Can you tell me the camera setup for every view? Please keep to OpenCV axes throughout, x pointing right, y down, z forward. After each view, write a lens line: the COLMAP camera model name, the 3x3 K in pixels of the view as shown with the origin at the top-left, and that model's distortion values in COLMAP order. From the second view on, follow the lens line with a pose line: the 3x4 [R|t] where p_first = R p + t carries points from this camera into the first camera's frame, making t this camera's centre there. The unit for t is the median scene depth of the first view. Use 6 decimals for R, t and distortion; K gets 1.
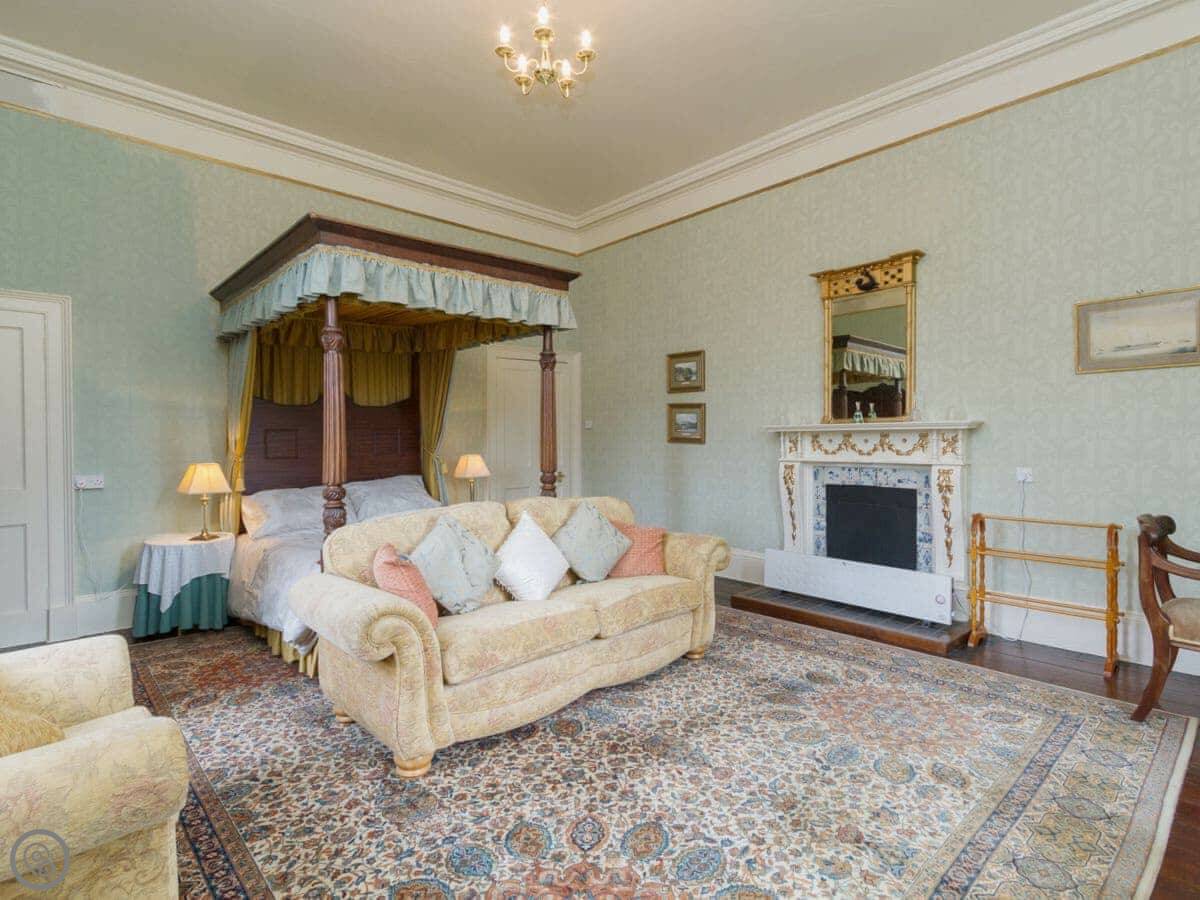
lens RADIAL K [[615.3, 0, 582.6], [0, 615.3, 444.7], [0, 0, 1]] dist [-0.000130, -0.000090]
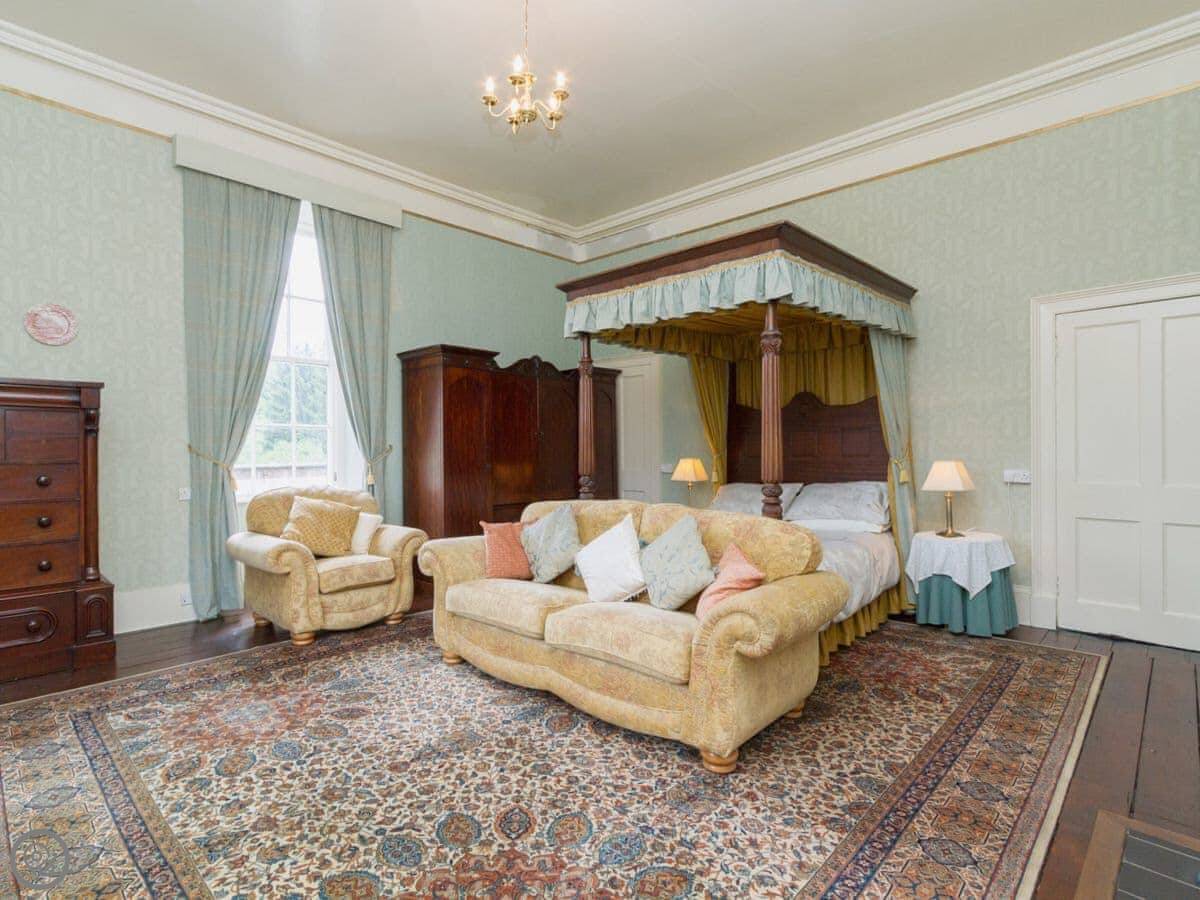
lens RADIAL K [[615.3, 0, 582.6], [0, 615.3, 444.7], [0, 0, 1]] dist [-0.000130, -0.000090]
pose [[0.077904, 0.011766, -0.996891, 0.938919], [-0.010592, 0.999884, 0.010974, -0.009879], [0.996905, 0.009704, 0.078020, 0.908211]]
